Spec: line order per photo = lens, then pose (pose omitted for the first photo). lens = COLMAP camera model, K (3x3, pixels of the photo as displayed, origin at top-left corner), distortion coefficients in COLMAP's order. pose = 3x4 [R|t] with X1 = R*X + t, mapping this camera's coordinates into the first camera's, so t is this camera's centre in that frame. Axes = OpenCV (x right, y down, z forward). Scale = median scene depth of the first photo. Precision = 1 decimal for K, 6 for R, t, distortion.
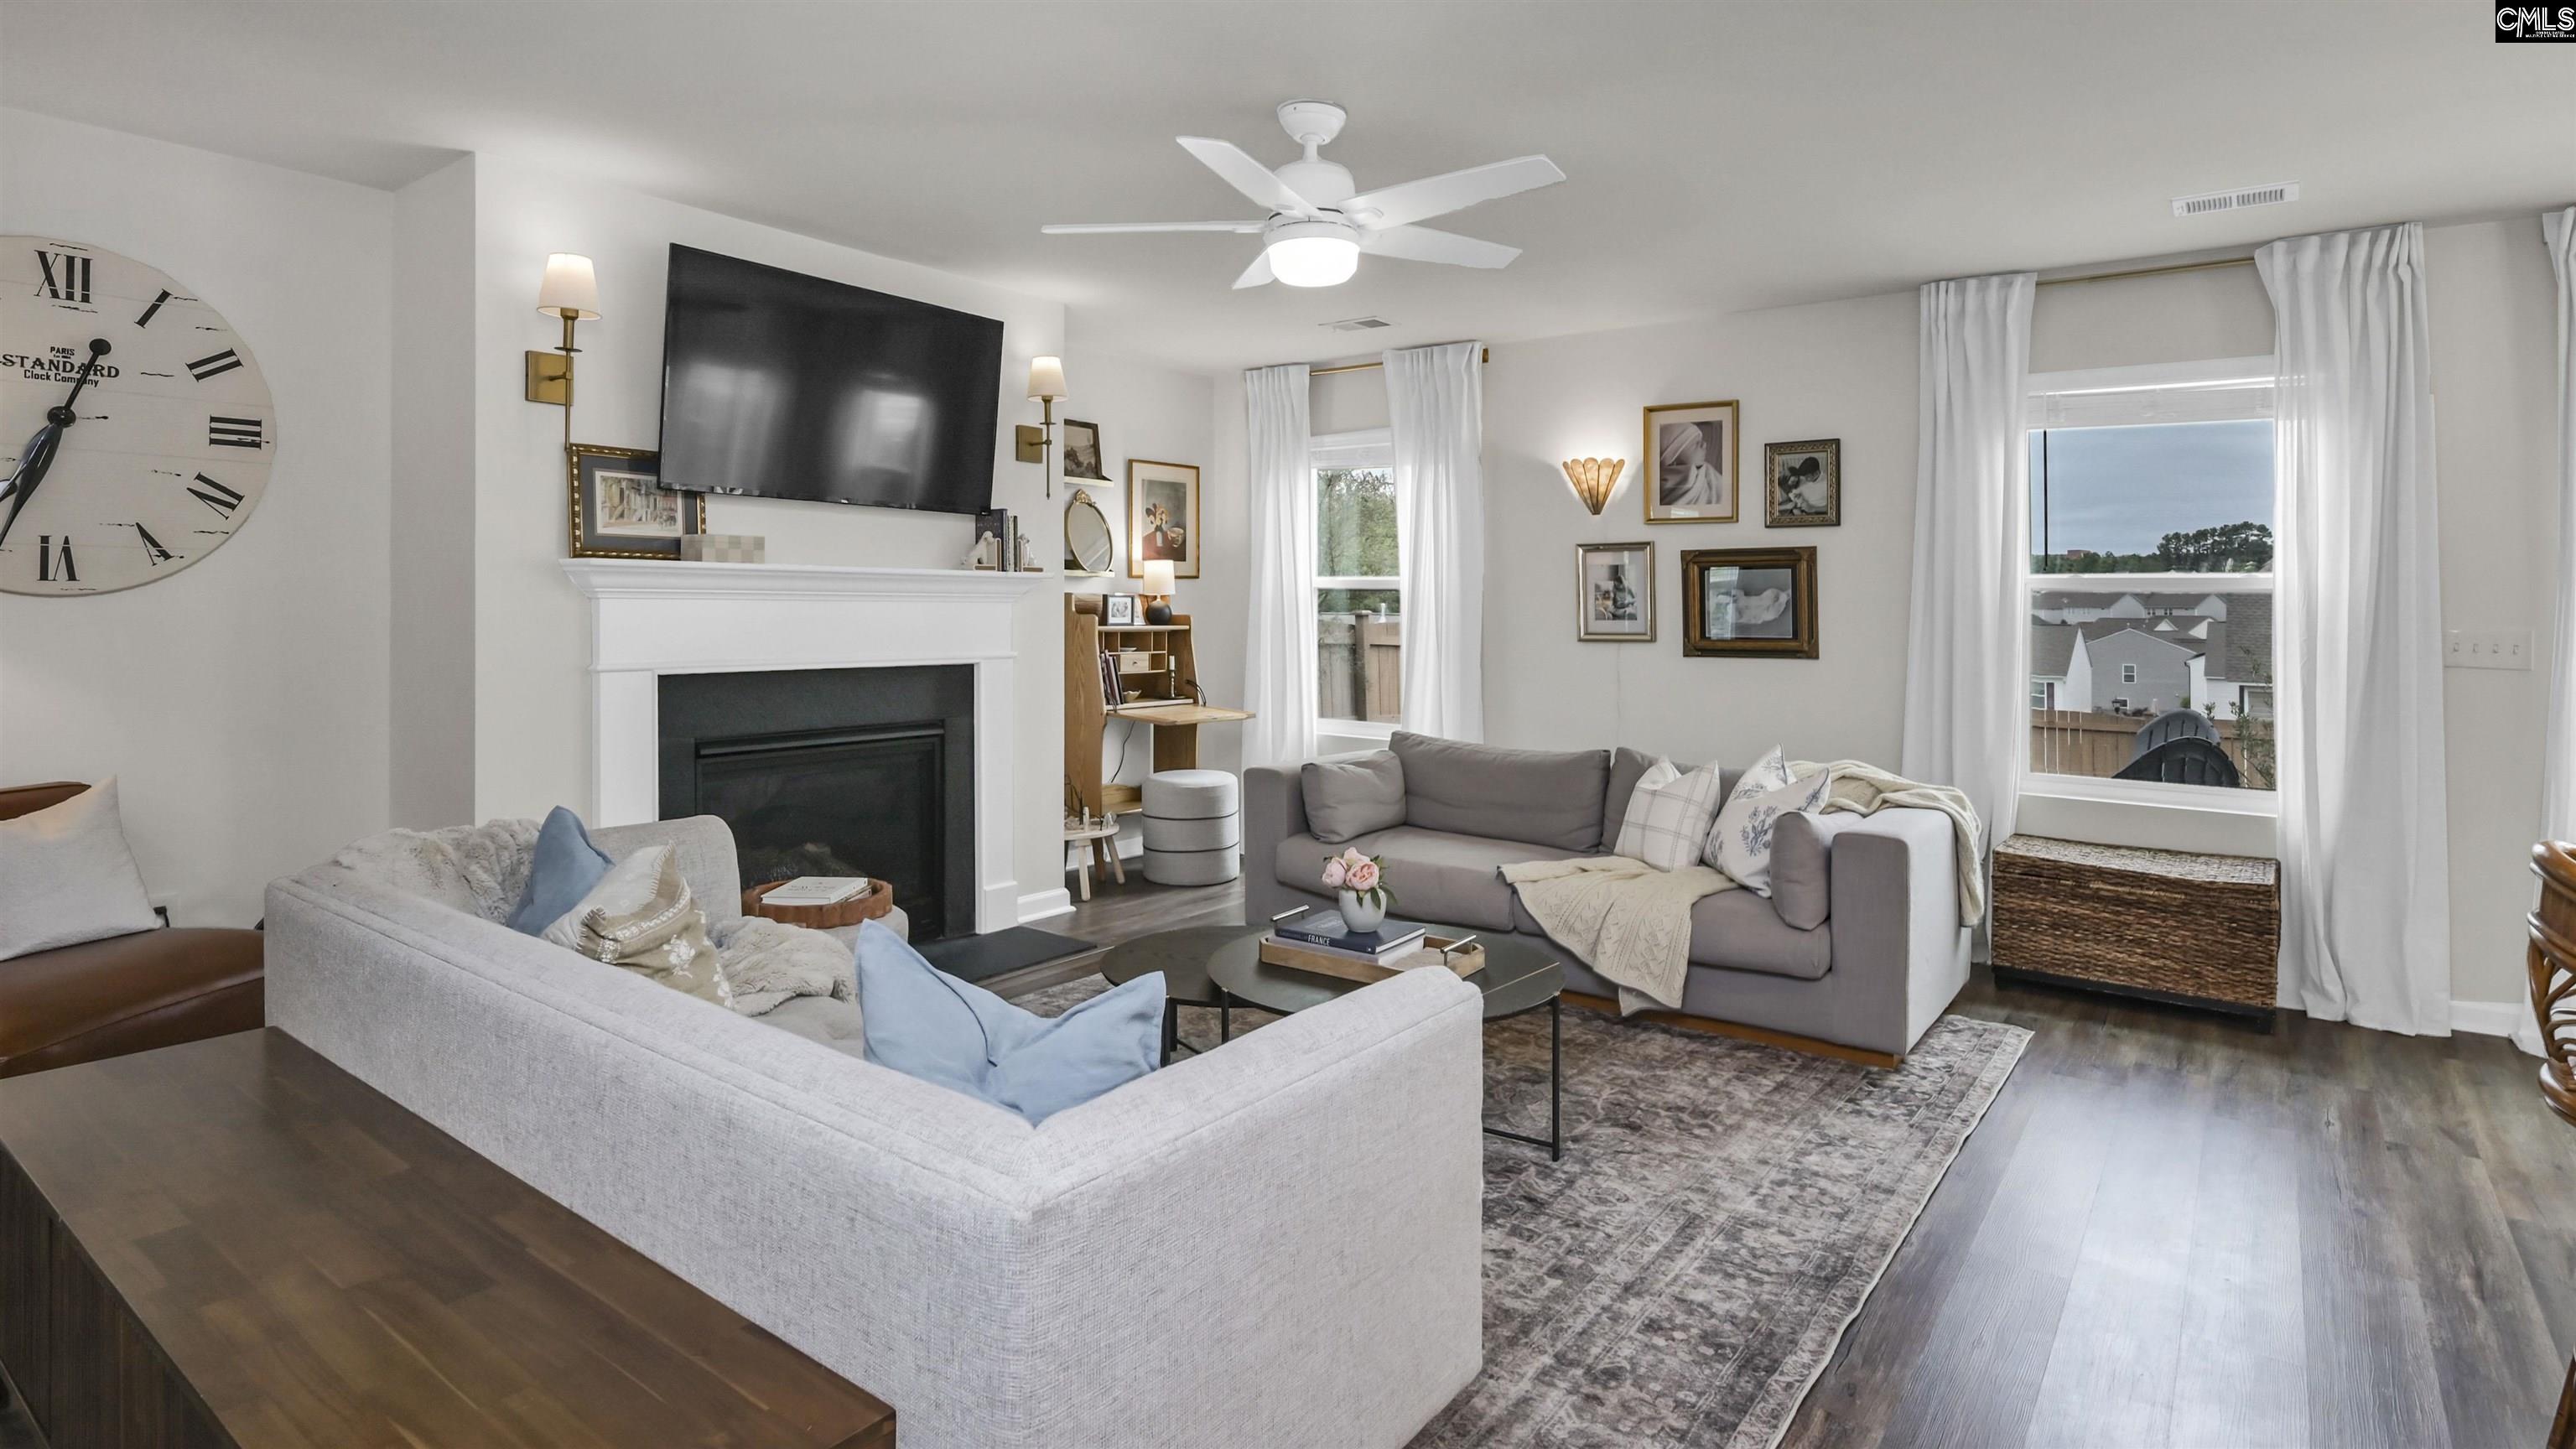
lens RADIAL K [[1313.7, 0, 1307.2], [0, 1313.7, 575.5], [0, 0, 1]] dist [-0.000539, -0.000003]
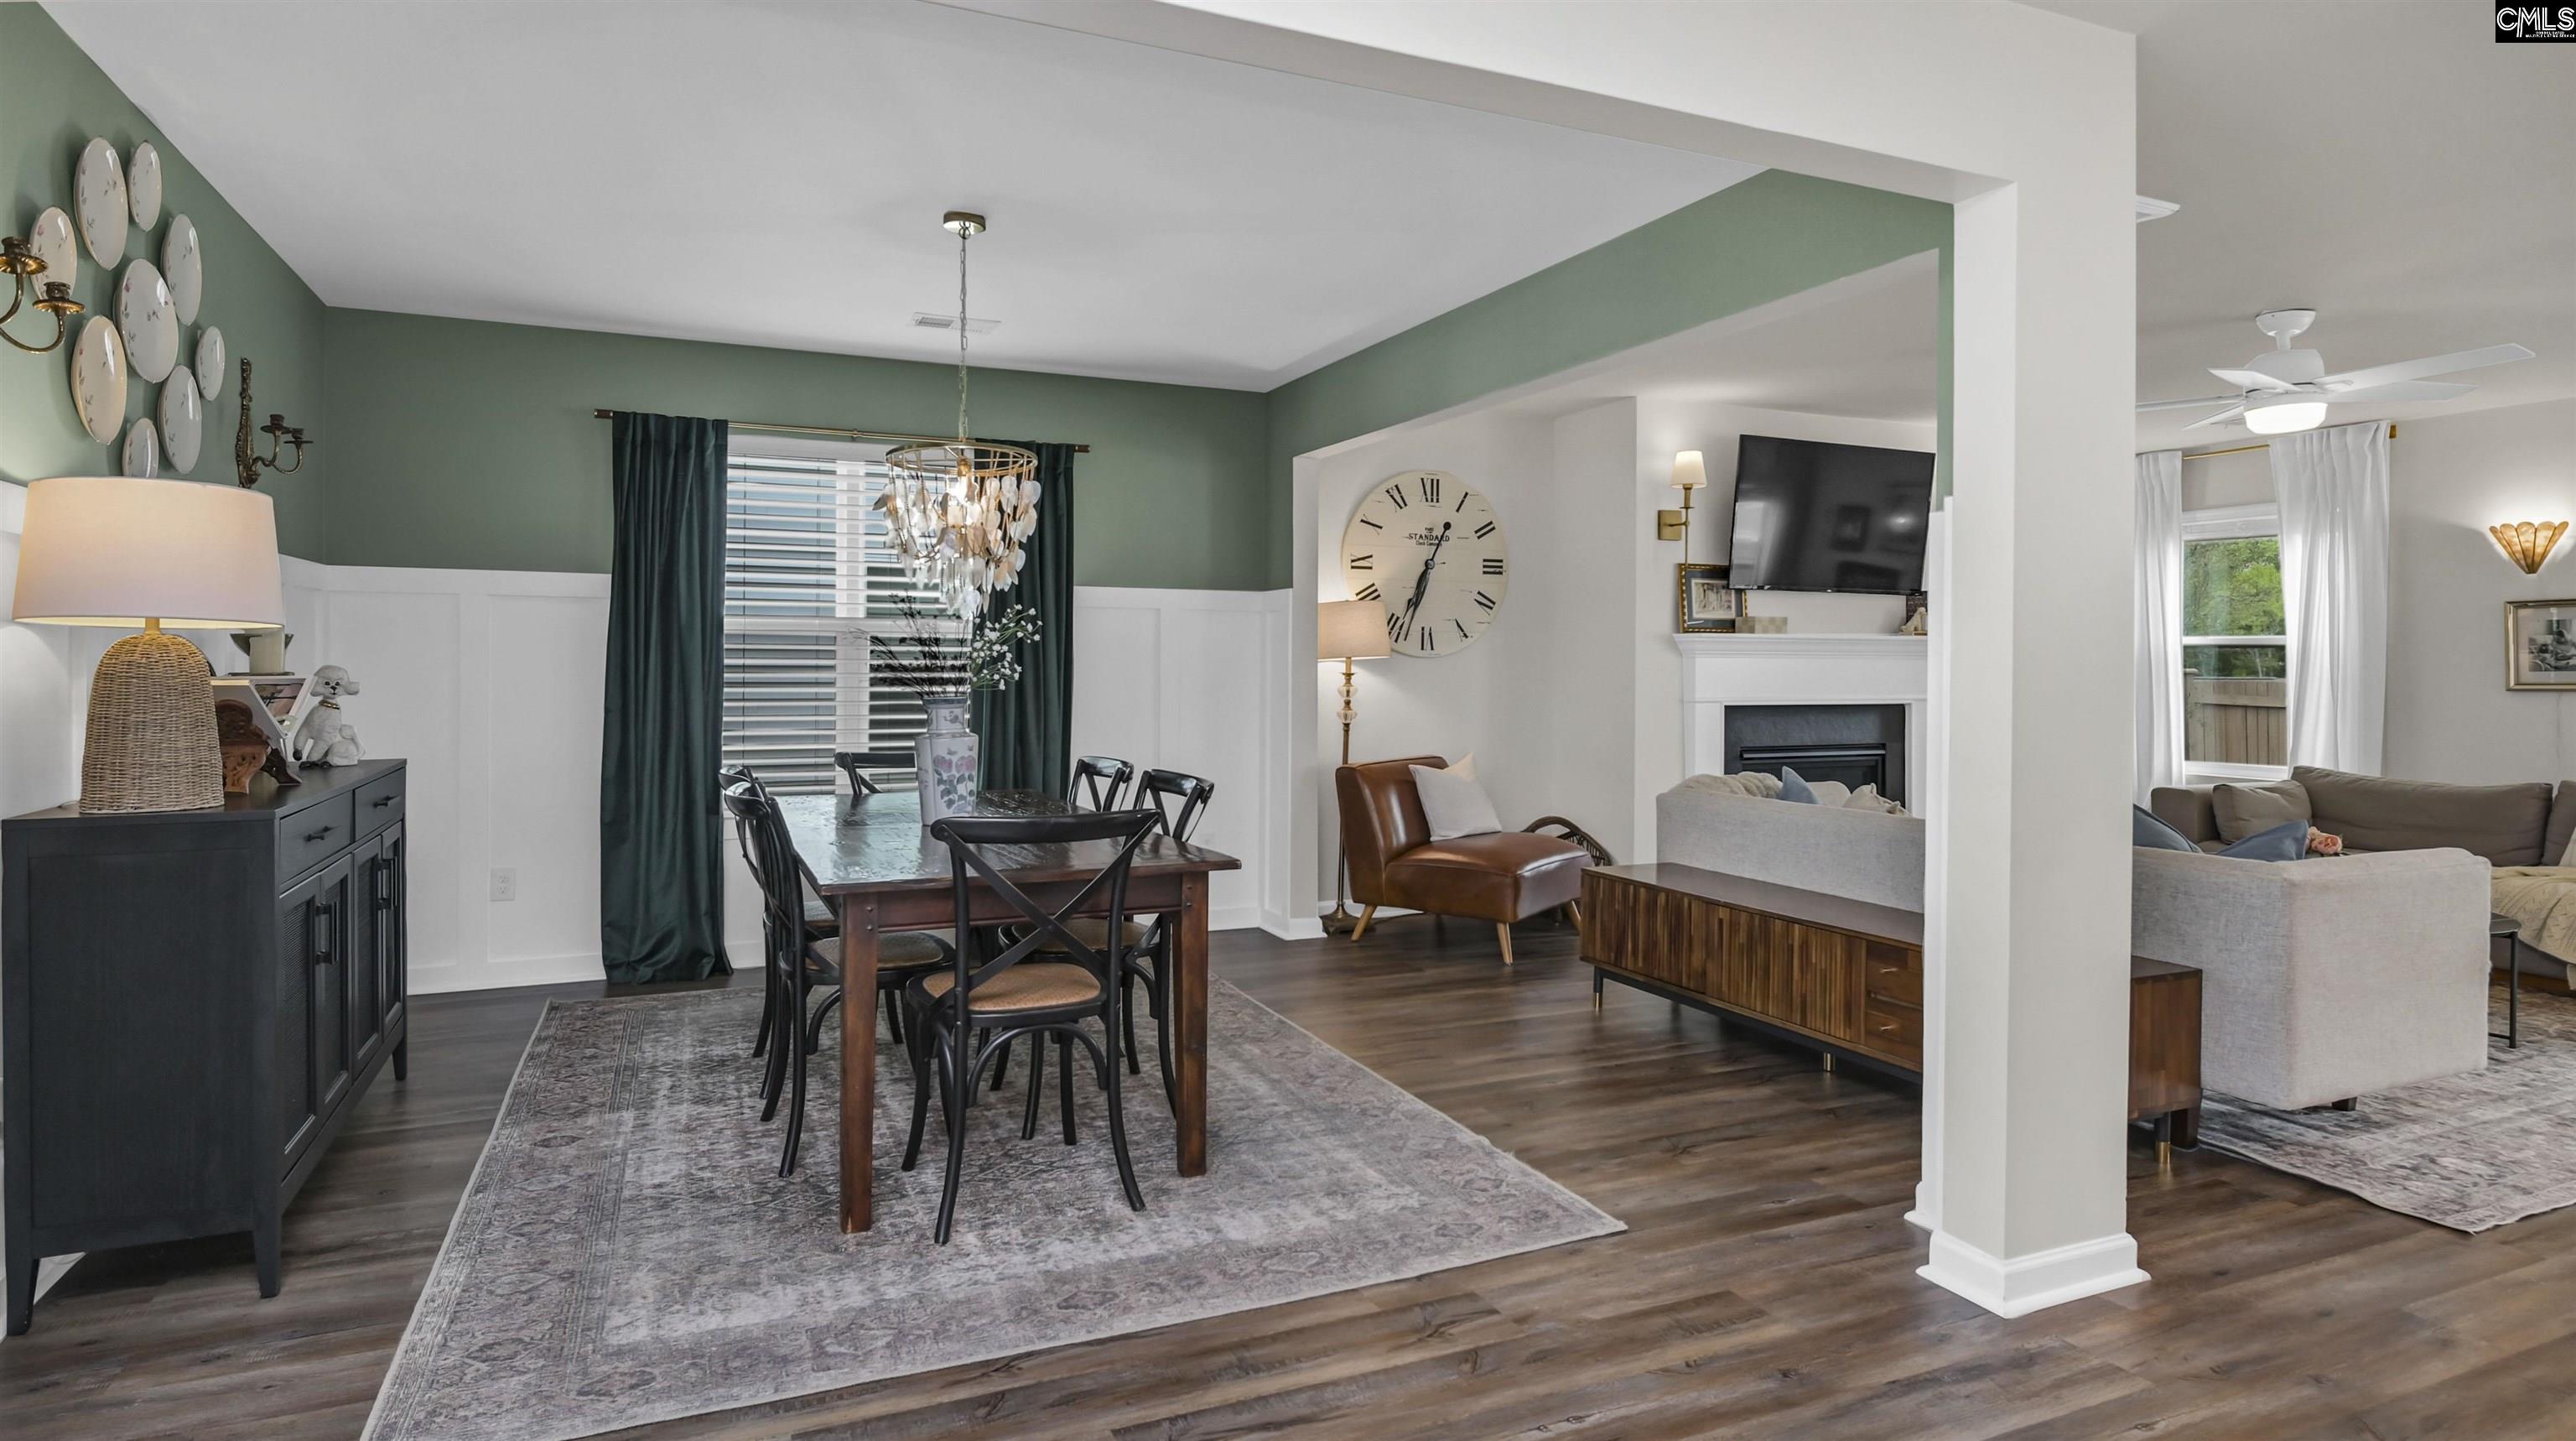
lens RADIAL K [[1293.8, 0, 1216.6], [0, 1293.8, 679.7], [0, 0, 1]] dist [0.006899, -0.007732]
pose [[0.849180, 0.000146, -0.528104, -0.167436], [0.016151, 0.999525, 0.026247, -0.005853], [0.527857, -0.030817, 0.848774, -0.580423]]
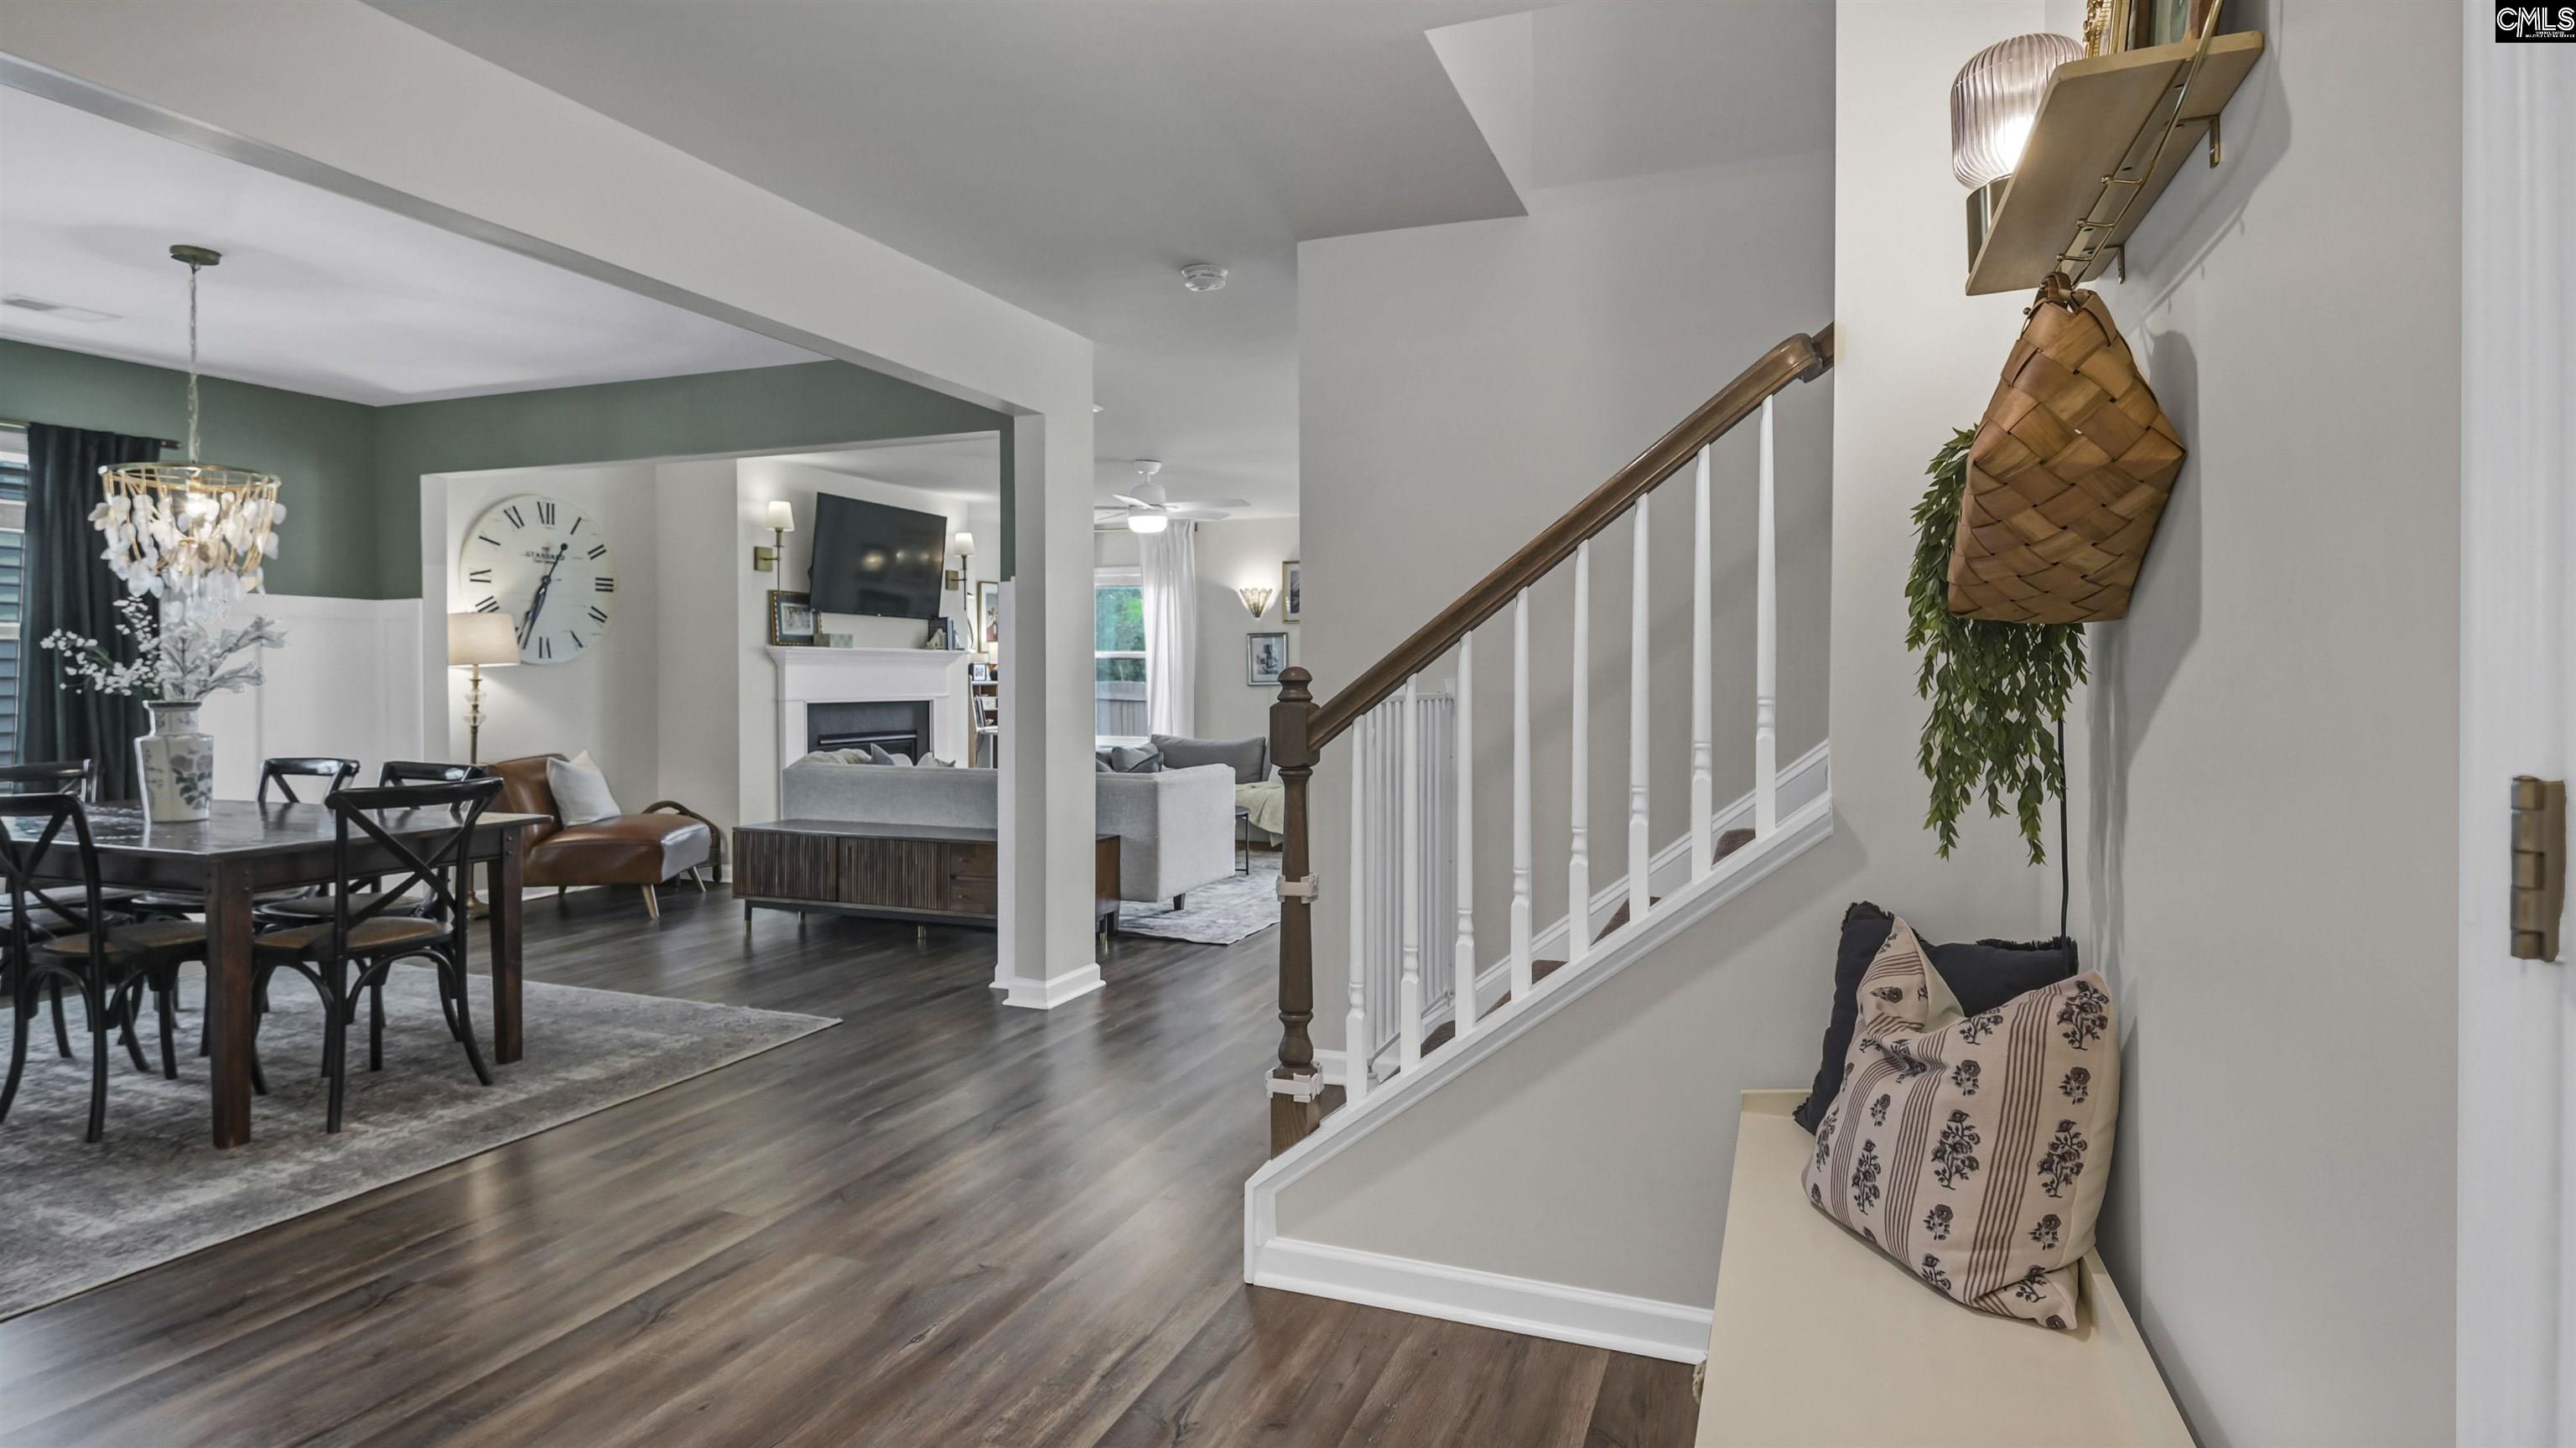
lens RADIAL K [[1308.3, 0, 1290.0], [0, 1308.3, 687.4], [0, 0, 1]] dist [0.000180, -0.012429]
pose [[0.968914, -0.011661, 0.247124, -0.240617], [0.003688, 0.999458, 0.032698, -0.010459], [-0.247372, -0.030770, 0.968432, -1.004608]]
